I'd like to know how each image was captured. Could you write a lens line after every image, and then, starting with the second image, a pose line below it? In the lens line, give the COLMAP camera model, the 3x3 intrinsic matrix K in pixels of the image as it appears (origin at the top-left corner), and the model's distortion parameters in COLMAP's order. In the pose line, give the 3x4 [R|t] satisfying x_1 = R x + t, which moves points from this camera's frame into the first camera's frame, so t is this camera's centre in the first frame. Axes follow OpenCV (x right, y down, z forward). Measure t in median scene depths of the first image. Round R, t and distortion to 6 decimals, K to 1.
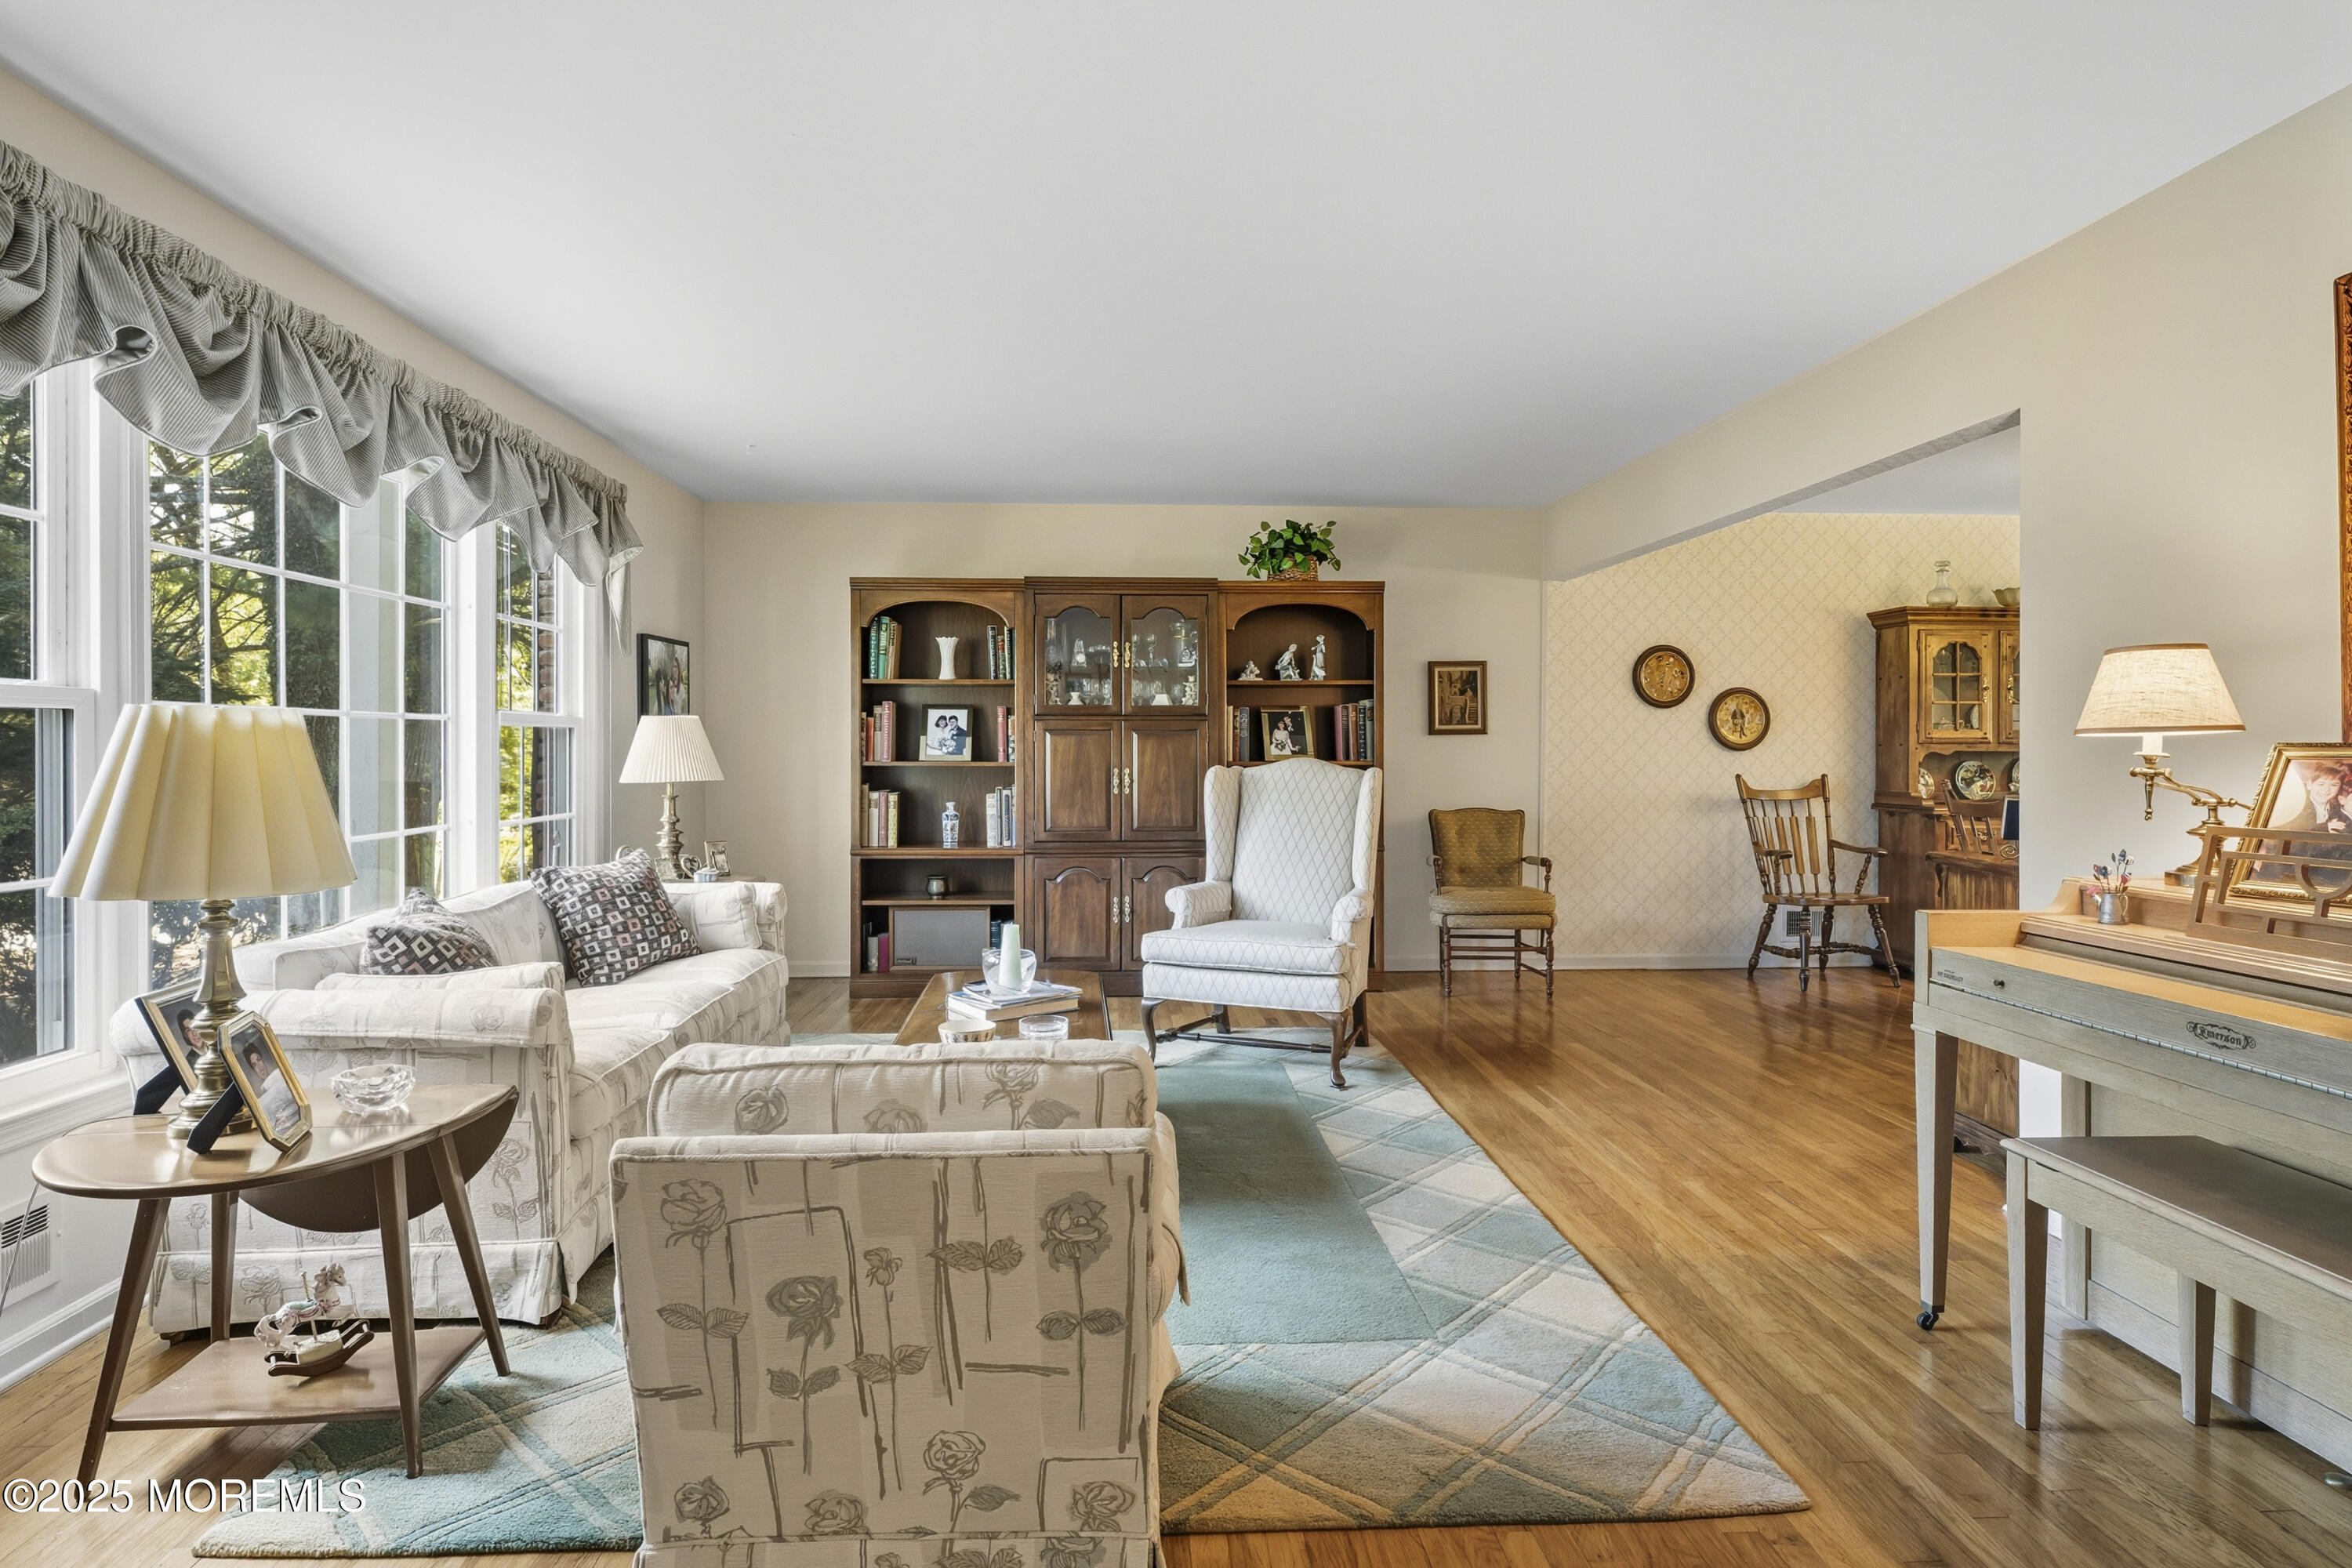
lens RADIAL K [[1209.3, 0, 1177.6], [0, 1209.3, 769.7], [0, 0, 1]] dist [0.001193, 0.000033]
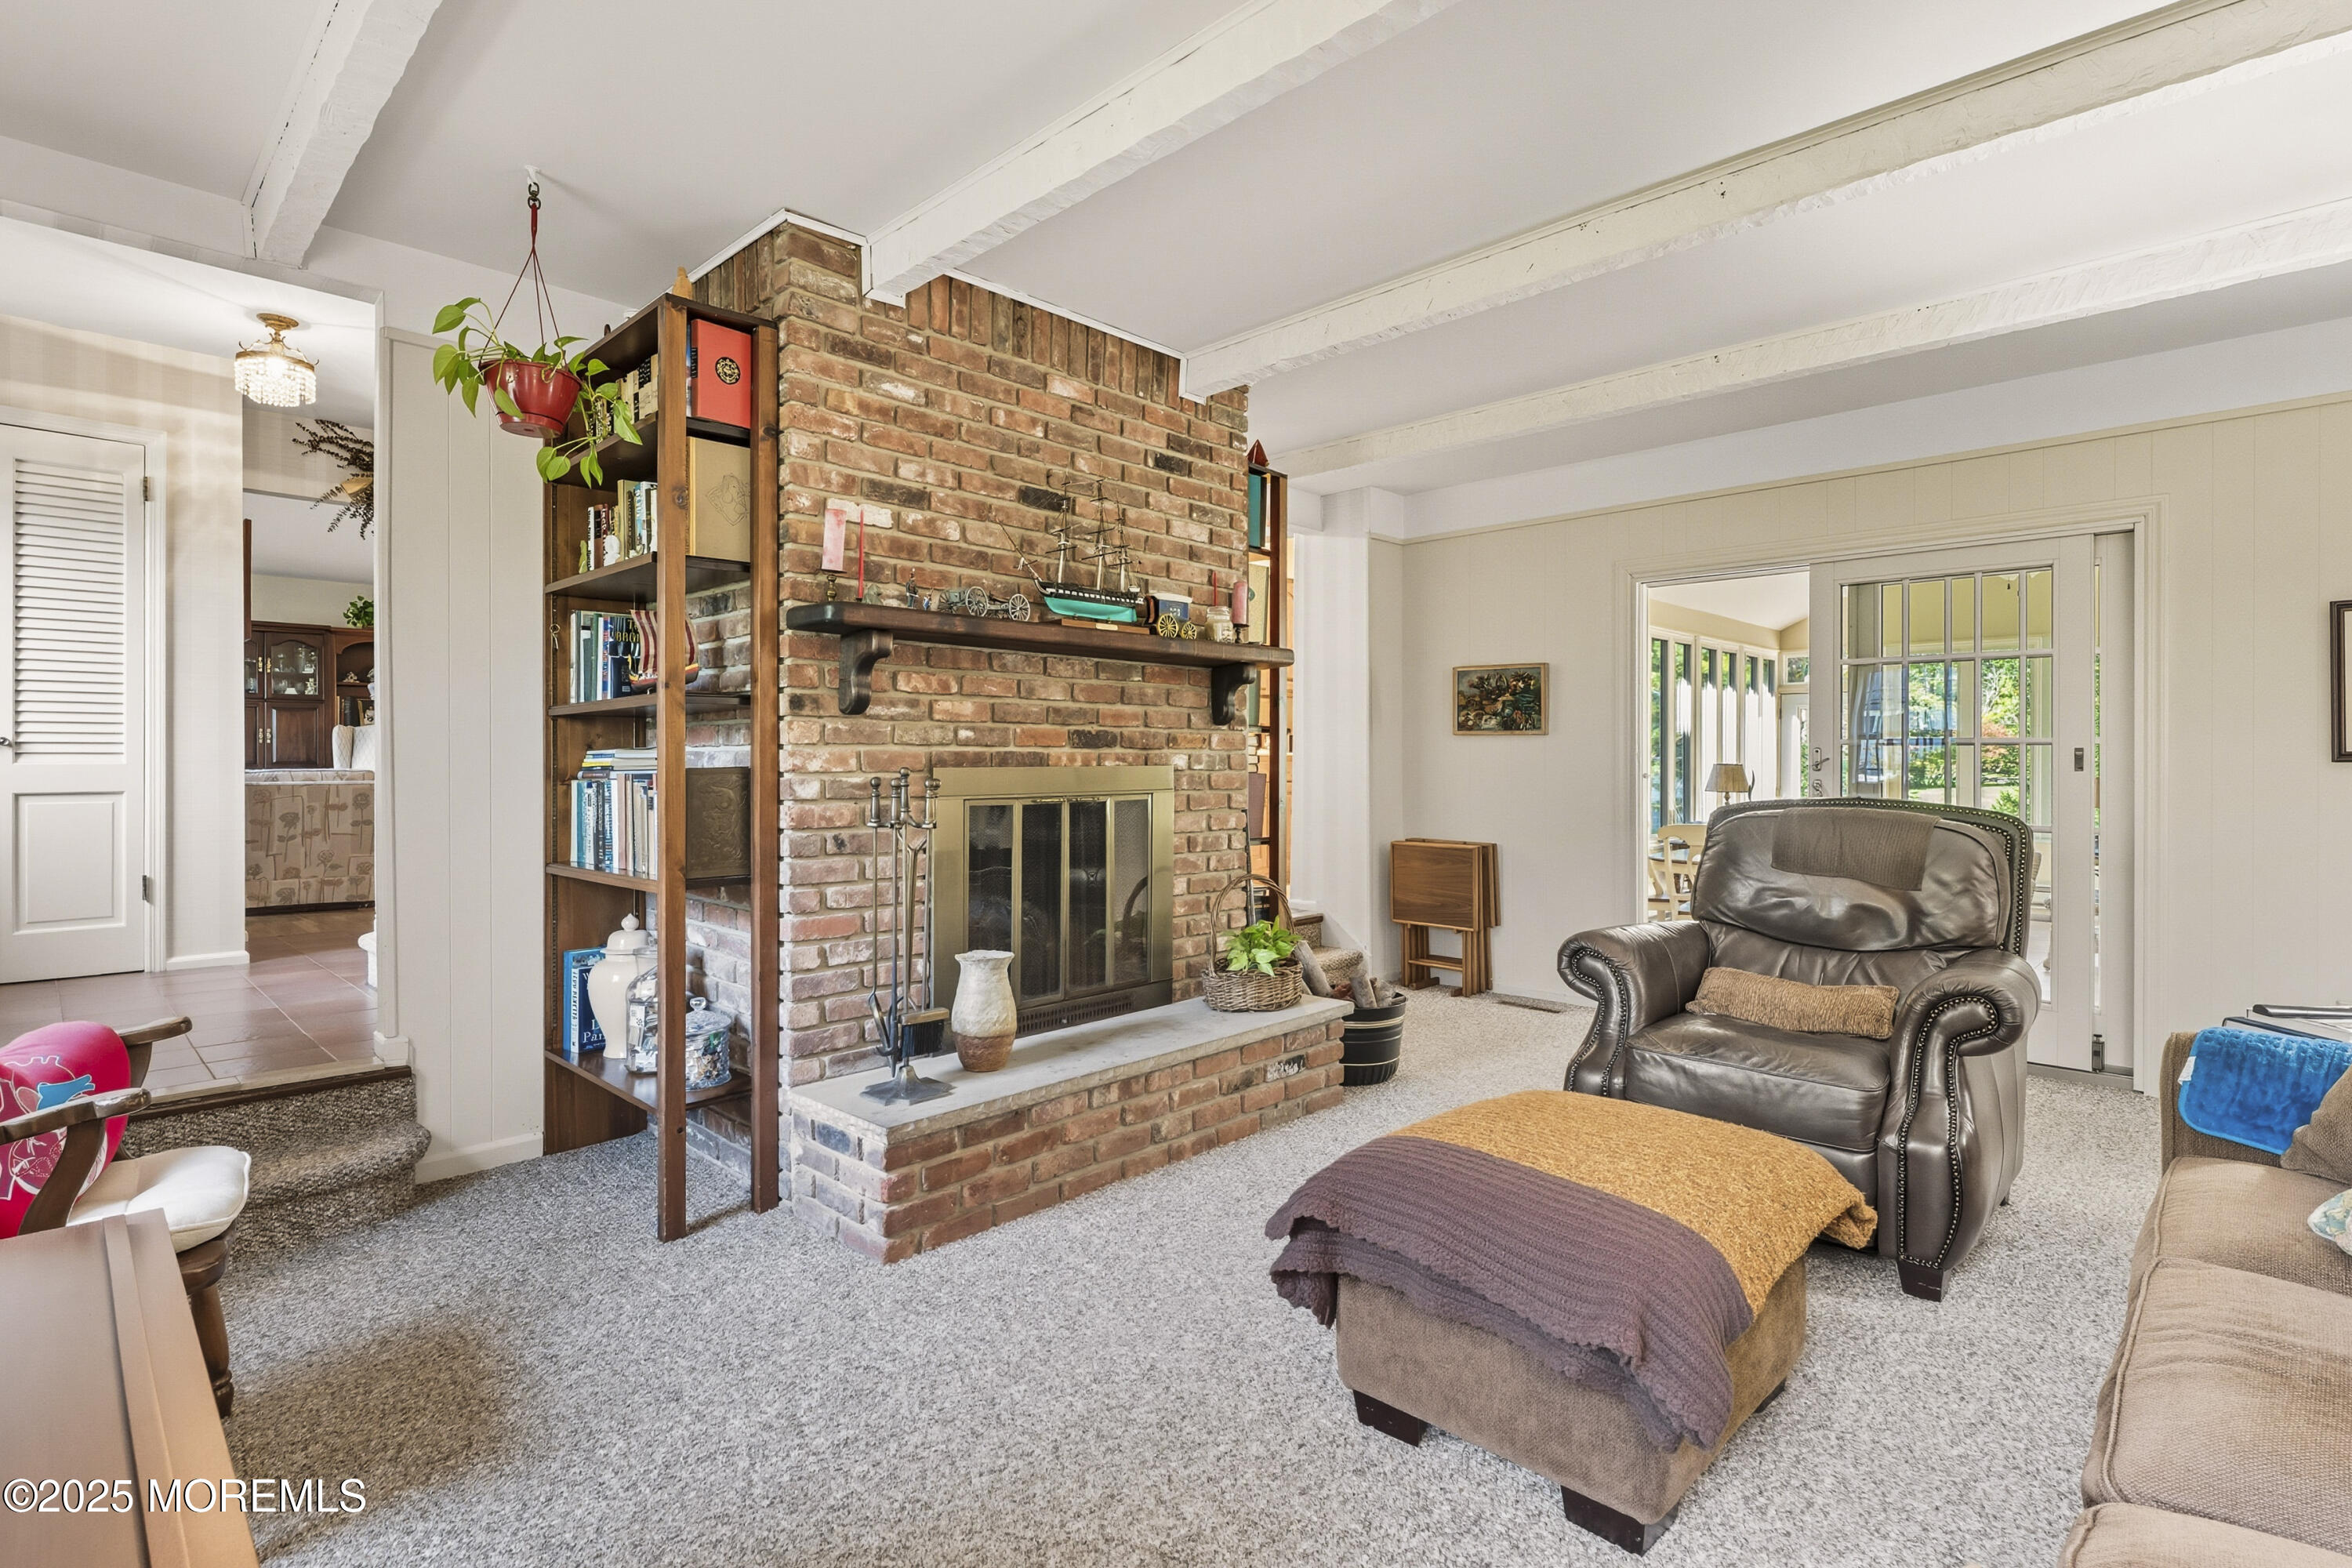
lens RADIAL K [[1128.2, 0, 1175.3], [0, 1128.2, 770.7], [0, 0, 1]] dist [0.001336, 0.000143]
pose [[0.735394, -0.006463, 0.677609, -0.722039], [0.009566, 0.999954, -0.000844, 0.286579], [-0.677572, 0.007103, 0.735422, -4.342602]]
